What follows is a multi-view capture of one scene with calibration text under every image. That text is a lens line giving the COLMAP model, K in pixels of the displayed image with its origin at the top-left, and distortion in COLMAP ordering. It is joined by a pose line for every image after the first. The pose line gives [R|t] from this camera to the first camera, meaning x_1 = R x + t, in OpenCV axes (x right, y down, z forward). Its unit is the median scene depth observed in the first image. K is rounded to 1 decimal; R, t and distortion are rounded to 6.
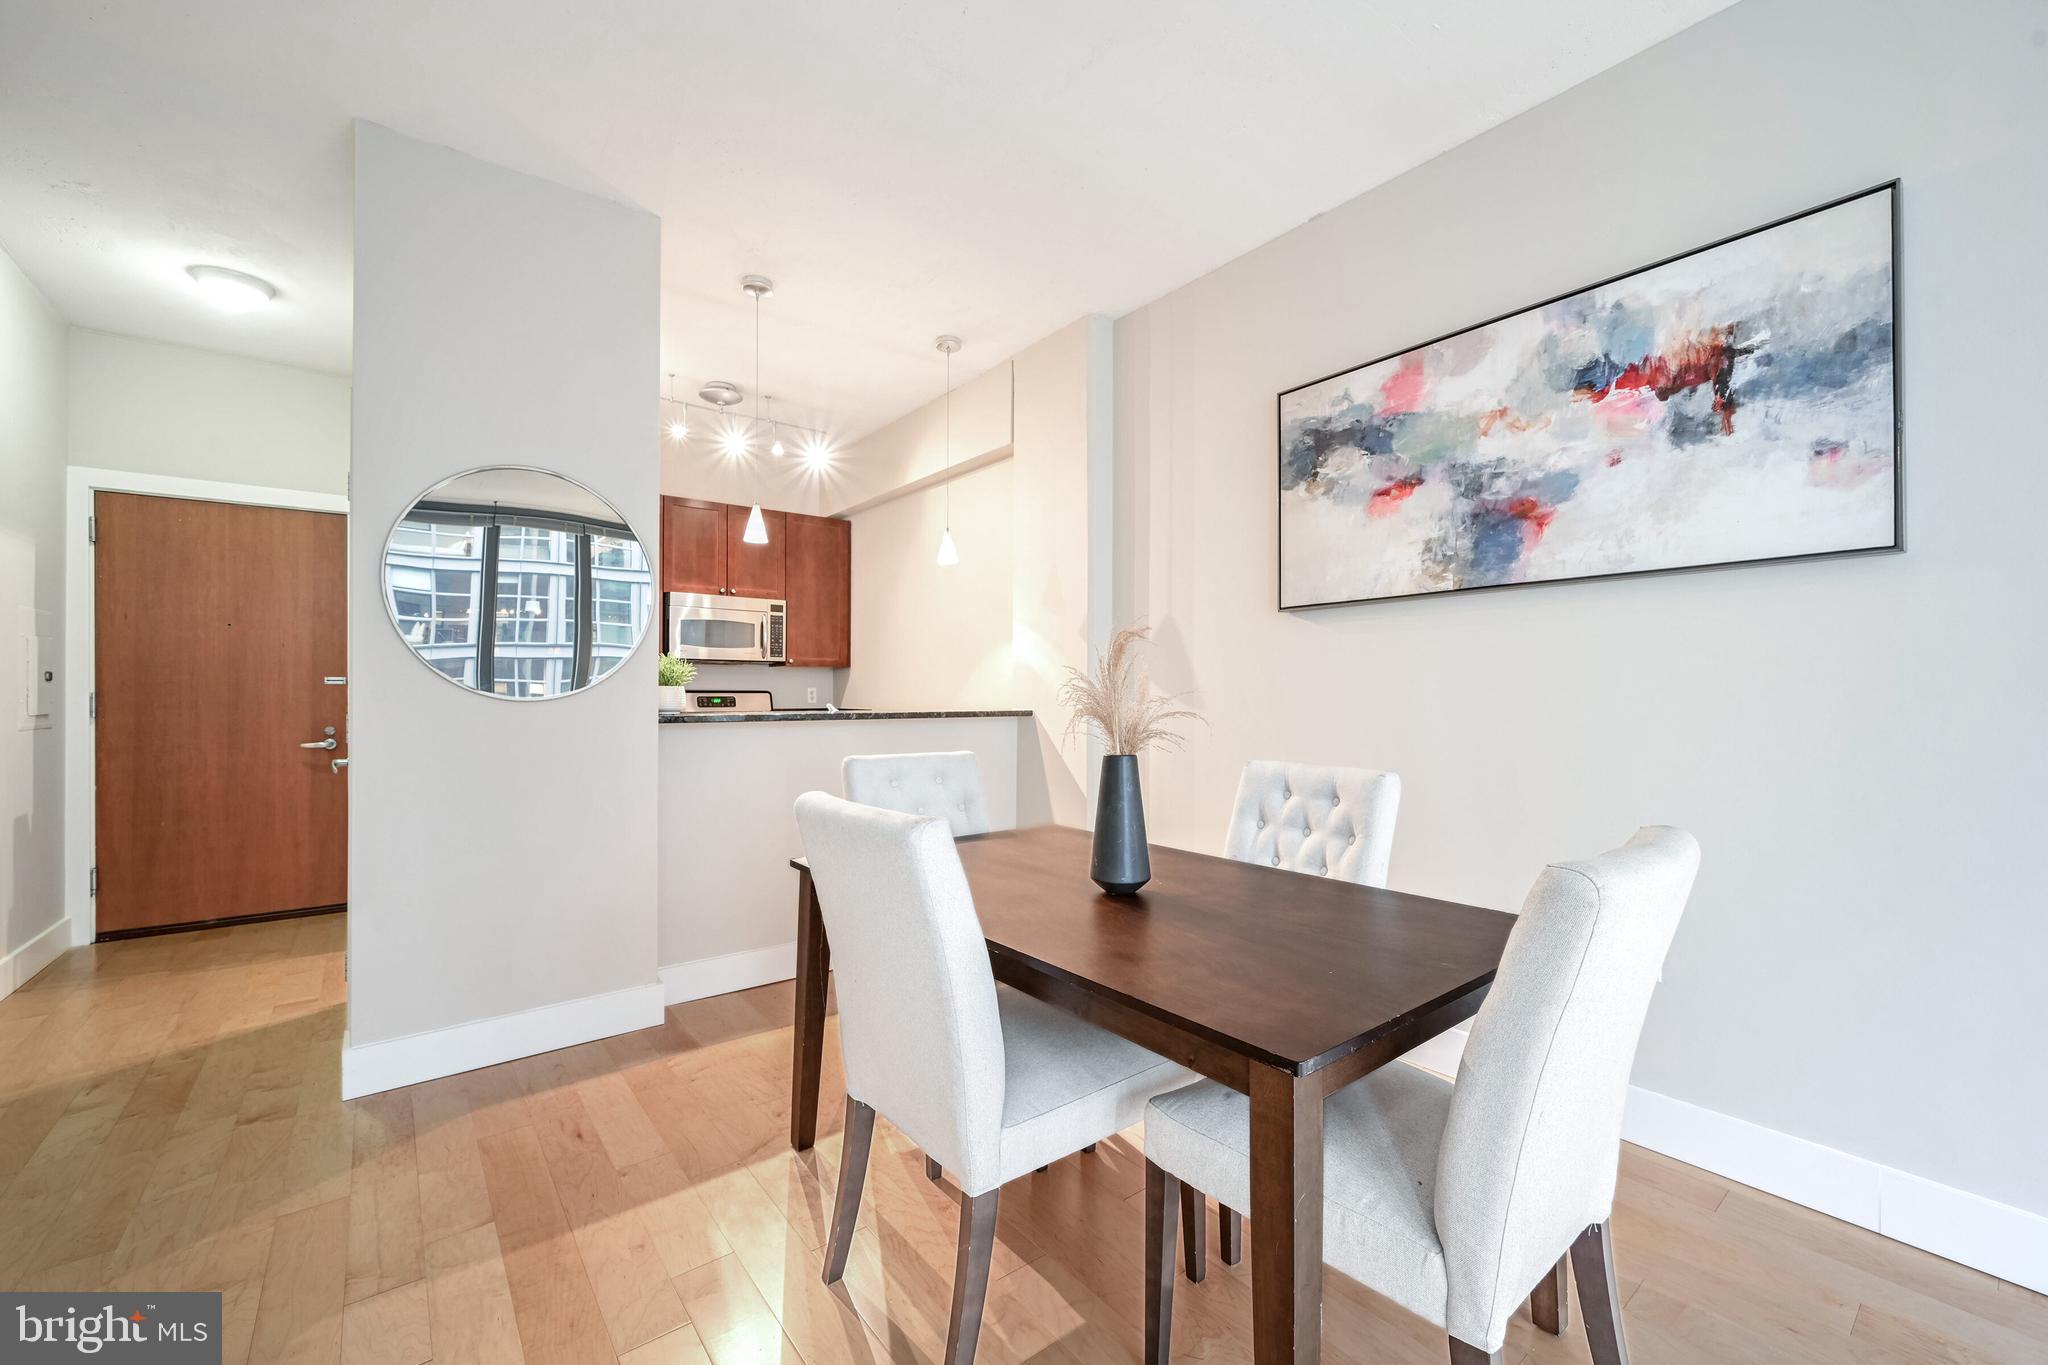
lens RADIAL K [[806.1, 0, 1024.6], [0, 806.1, 690.2], [0, 0, 1]] dist [-0.000982, -0.000069]
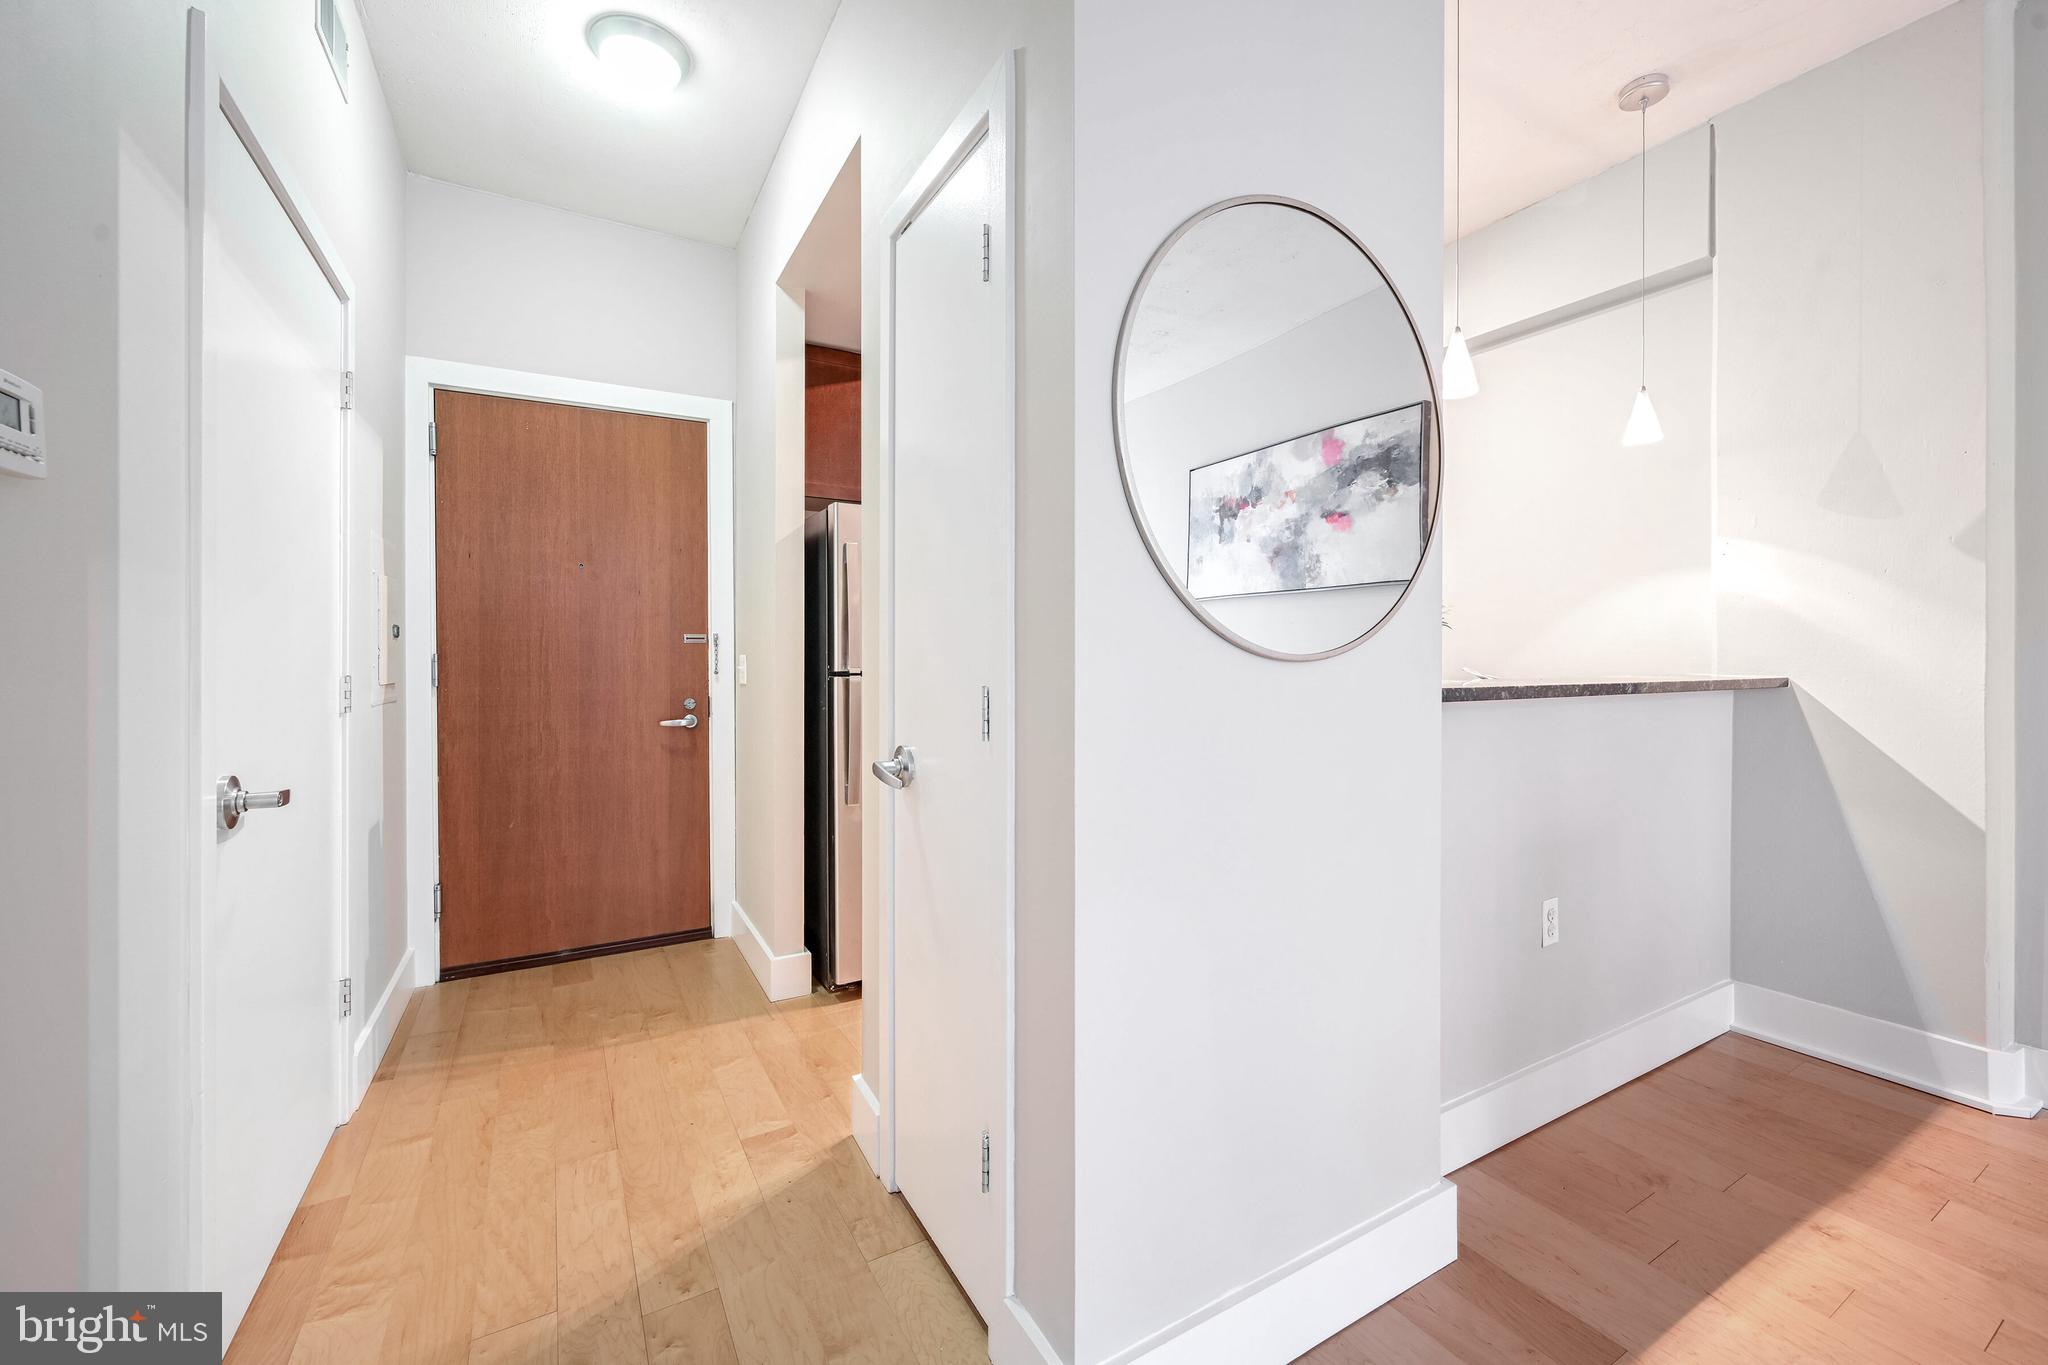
lens RADIAL K [[811.1, 0, 1032.2], [0, 811.1, 661.2], [0, 0, 1]] dist [0.000564, 0.000007]
pose [[0.989985, -0.002226, -0.141152, -0.475757], [0.002967, 0.999983, 0.005040, 0.007193], [0.141138, -0.005409, 0.989975, 0.310369]]
